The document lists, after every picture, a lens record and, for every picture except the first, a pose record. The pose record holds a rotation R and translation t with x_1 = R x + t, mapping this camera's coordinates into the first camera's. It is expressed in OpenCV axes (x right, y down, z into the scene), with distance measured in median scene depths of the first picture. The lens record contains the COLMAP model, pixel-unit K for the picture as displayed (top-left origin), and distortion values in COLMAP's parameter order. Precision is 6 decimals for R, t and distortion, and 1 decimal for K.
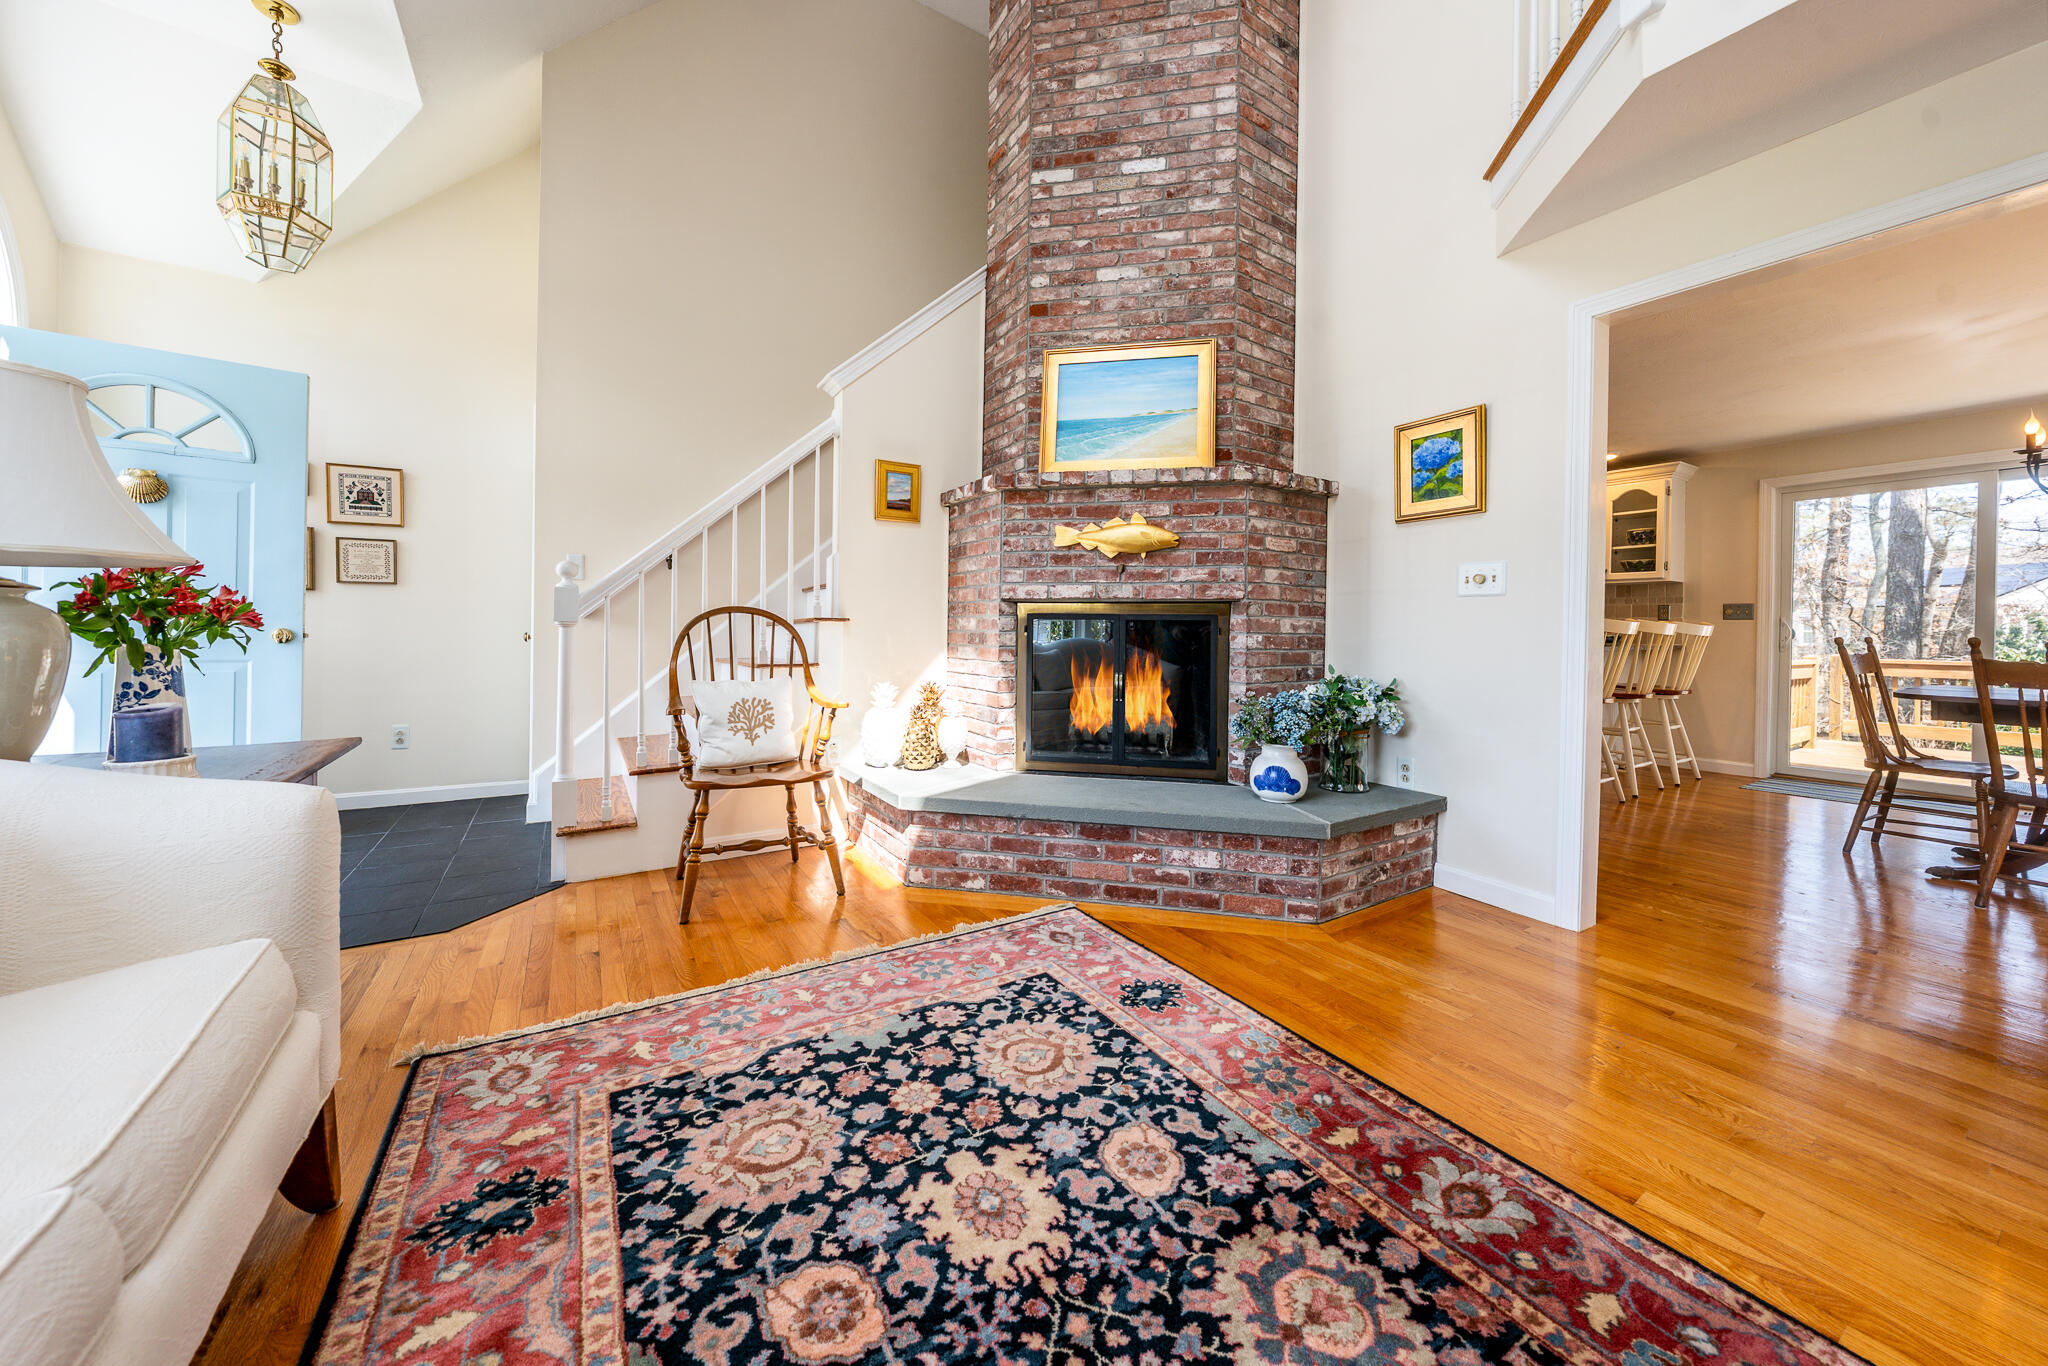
lens RADIAL K [[722.7, 0, 1039.4], [0, 722.7, 633.4], [0, 0, 1]] dist [-0.002327, 0.000244]
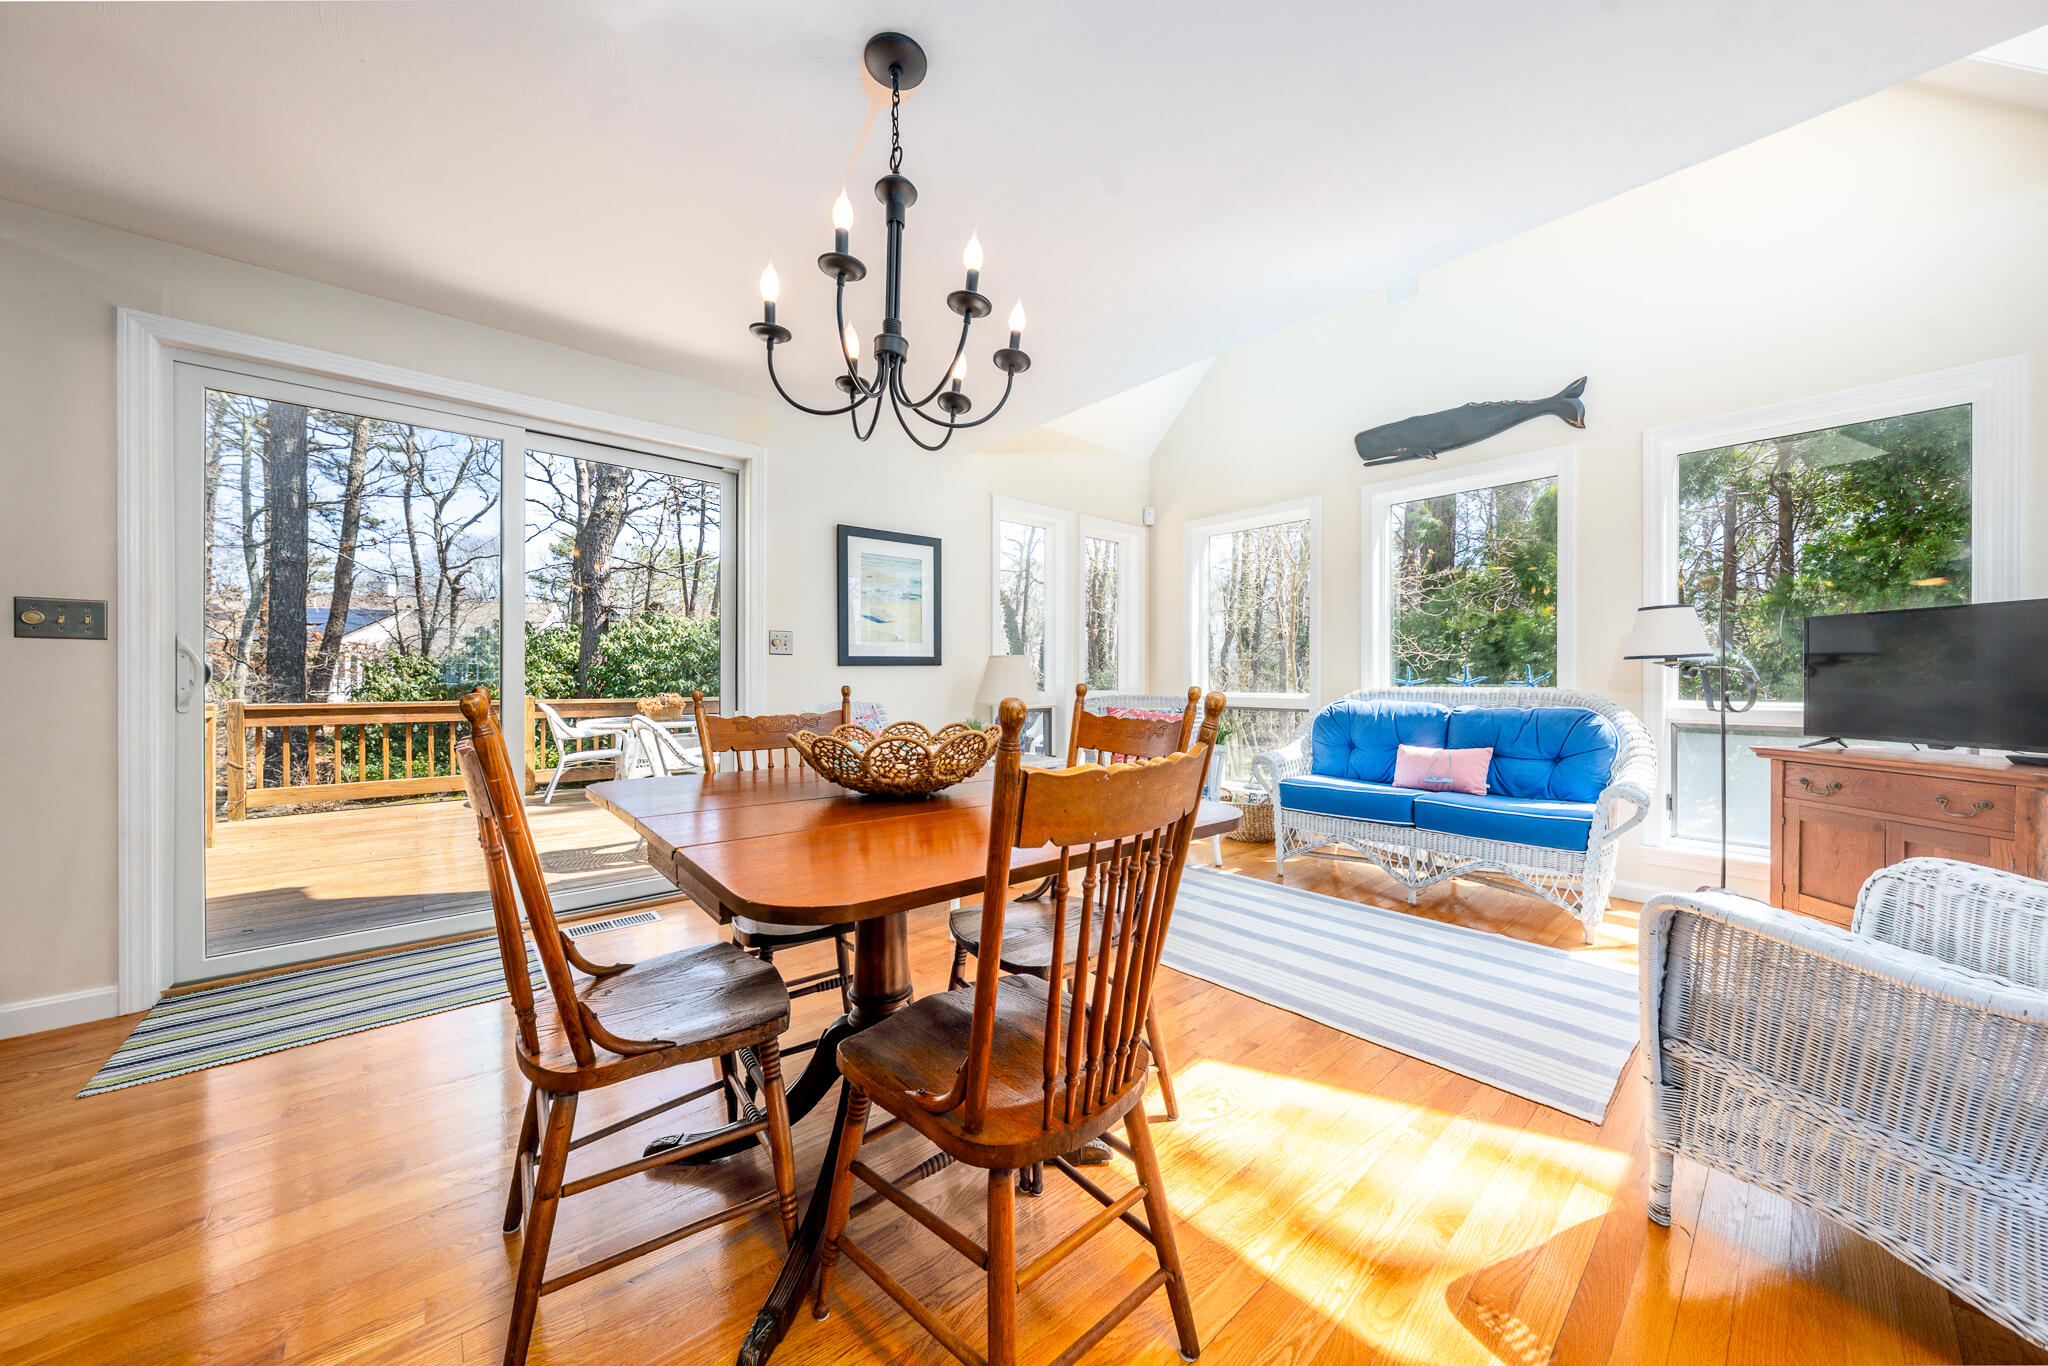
lens RADIAL K [[699.1, 0, 1022.1], [0, 699.1, 680.0], [0, 0, 1]] dist [-0.003596, -0.000030]
pose [[-0.141589, -0.015028, 0.989812, 1.794270], [-0.003694, 0.999886, 0.014653, -0.011245], [-0.989919, -0.001582, -0.141628, 1.845366]]
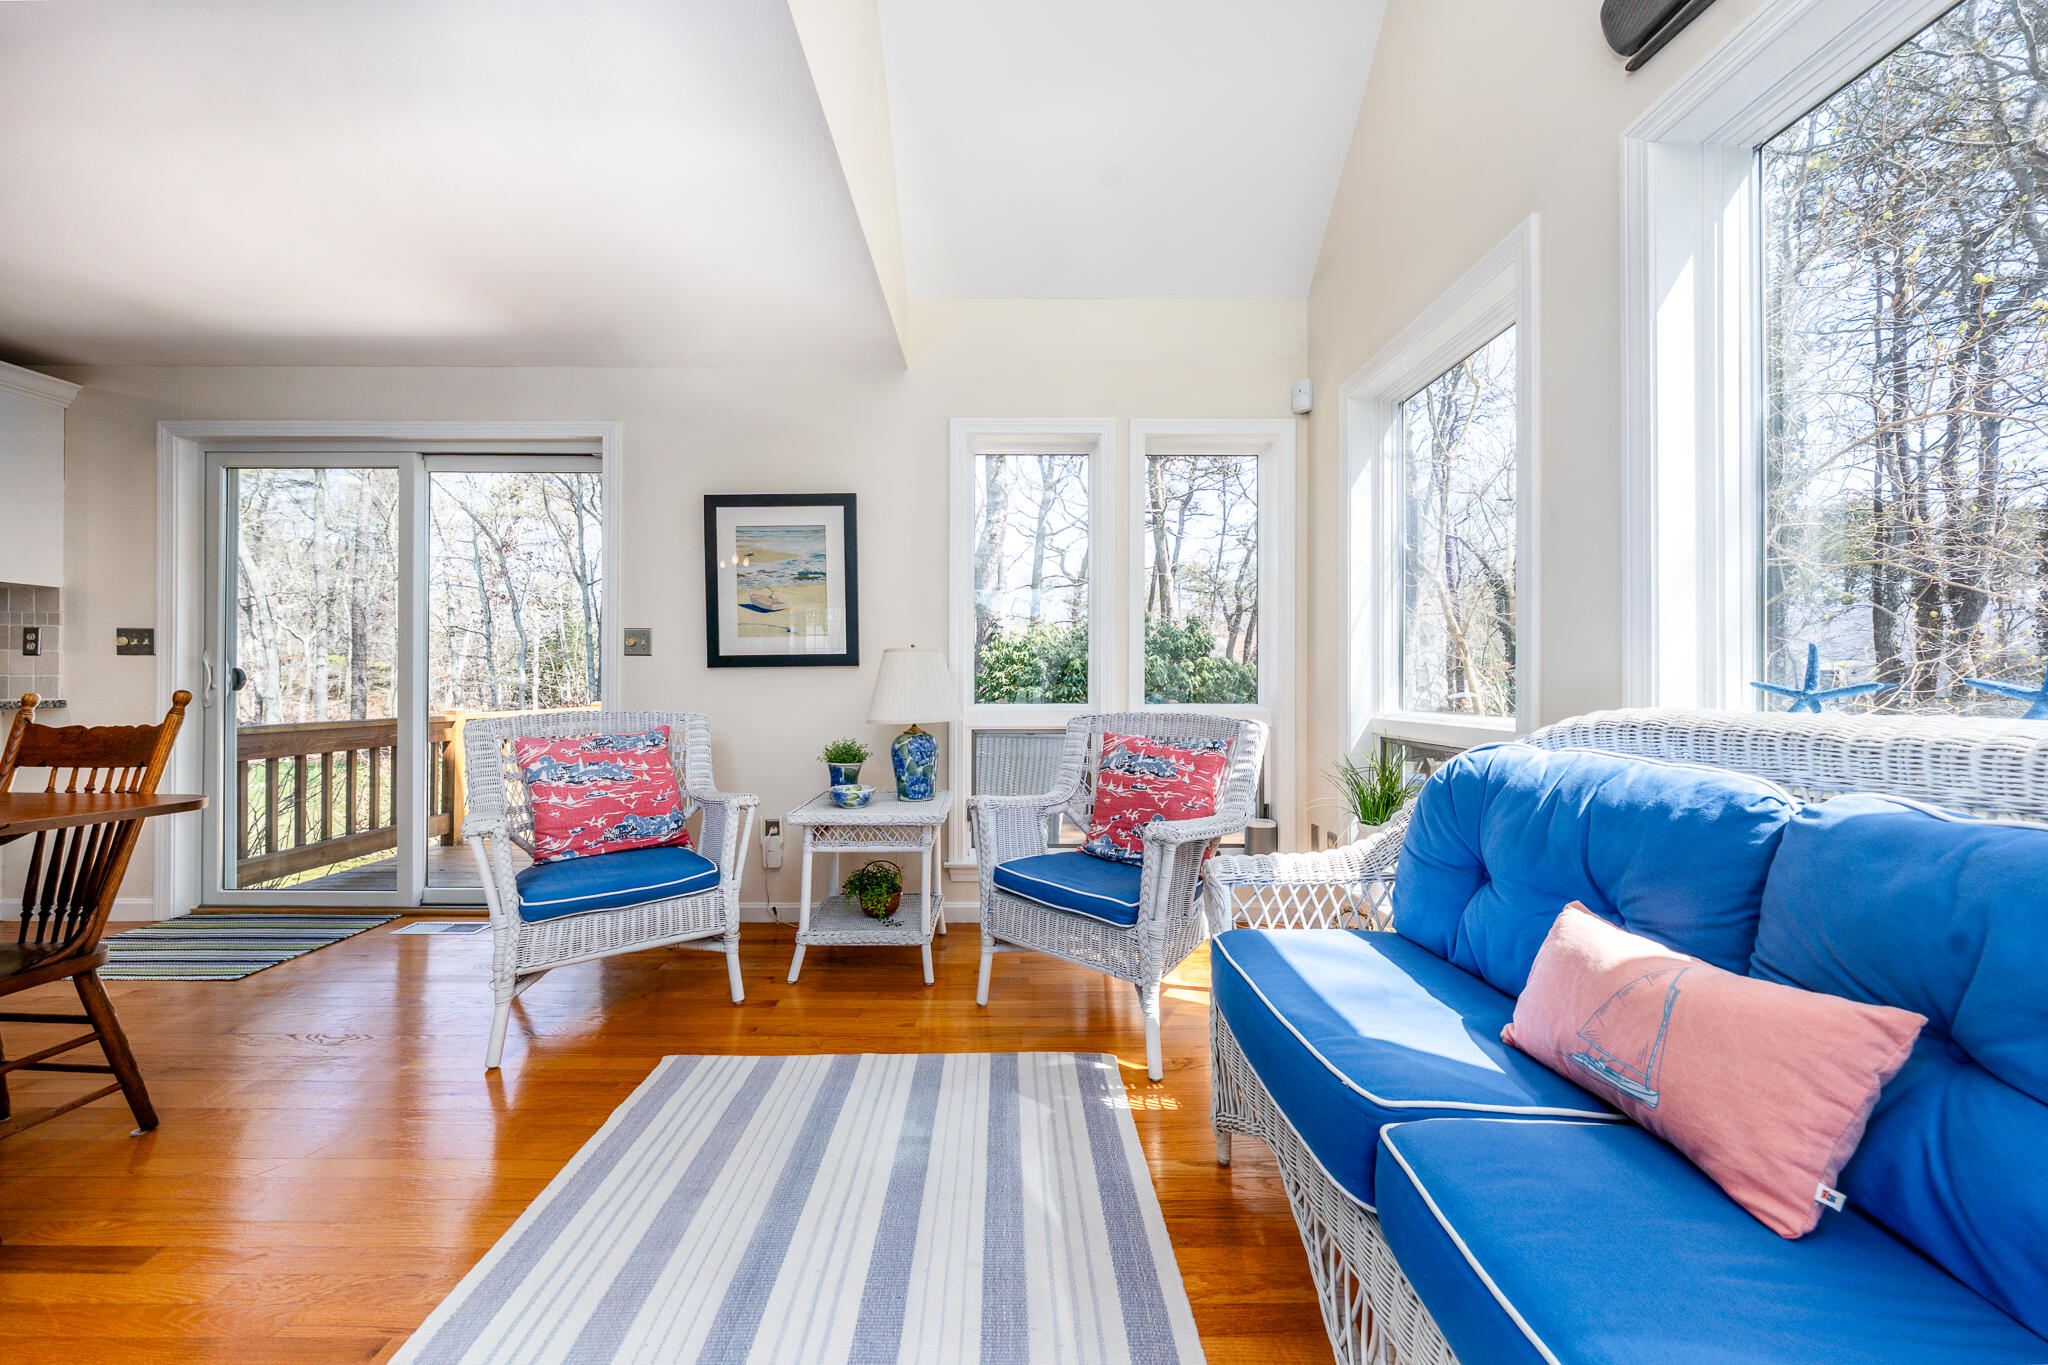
lens RADIAL K [[713.5, 0, 991.7], [0, 713.5, 682.8], [0, 0, 1]] dist [-0.002285, -0.000147]
pose [[0.542187, -0.009219, 0.840207, 3.053516], [0.004301, 0.999957, 0.008196, 0.007685], [-0.840247, -0.000831, 0.542204, 0.315150]]
